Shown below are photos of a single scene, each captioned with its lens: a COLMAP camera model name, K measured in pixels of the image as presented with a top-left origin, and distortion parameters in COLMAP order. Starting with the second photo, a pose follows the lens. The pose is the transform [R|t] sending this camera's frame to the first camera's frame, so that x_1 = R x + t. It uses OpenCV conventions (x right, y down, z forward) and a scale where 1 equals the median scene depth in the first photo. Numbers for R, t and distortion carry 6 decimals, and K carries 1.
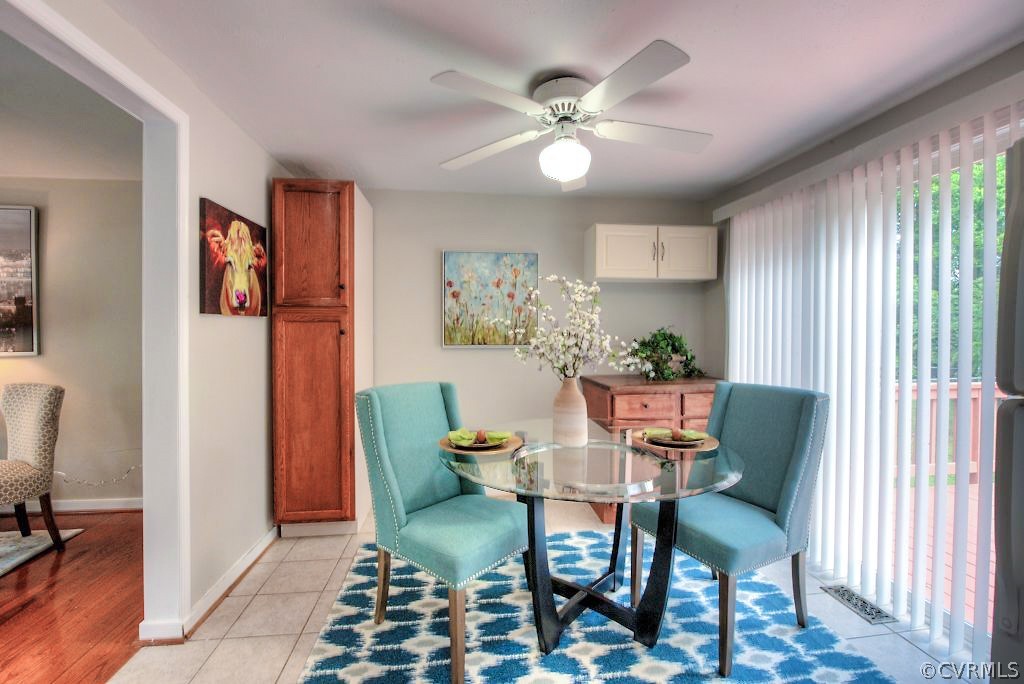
lens RADIAL K [[452.1, 0, 510.9], [0, 452.1, 342.1], [0, 0, 1]] dist [-0.010137, -0.002380]
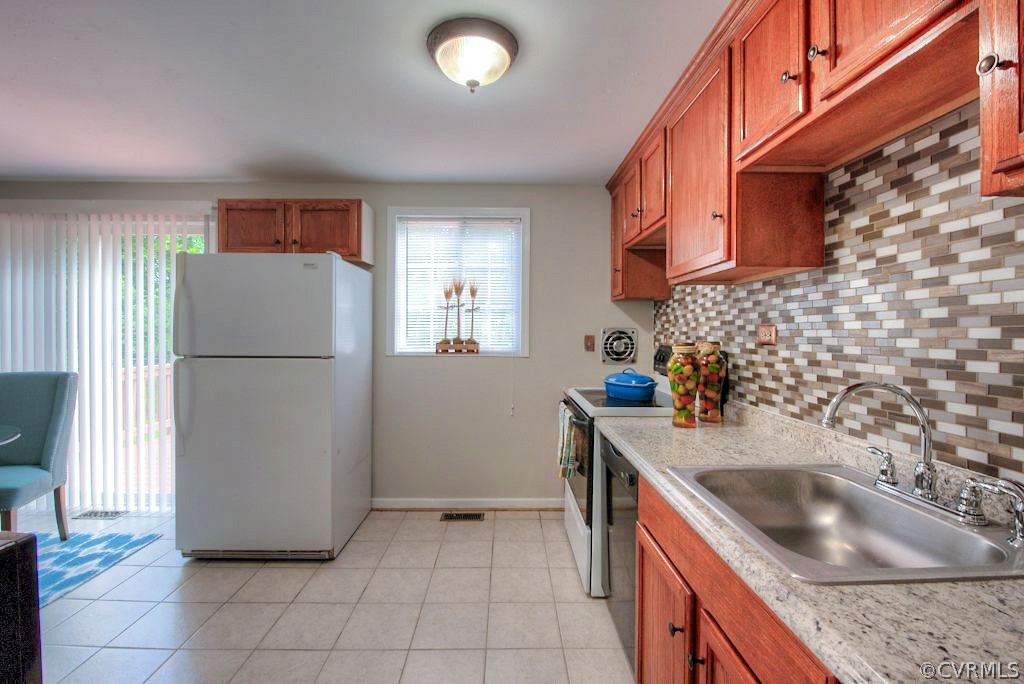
lens RADIAL K [[452.1, 0, 511.6], [0, 452.1, 338.3], [0, 0, 1]] dist [-0.010137, -0.002380]
pose [[0.120130, -0.012033, 0.992685, -0.535963], [0.009220, 0.999897, 0.011005, 0.003092], [-0.992715, 0.007831, 0.120228, -0.541618]]
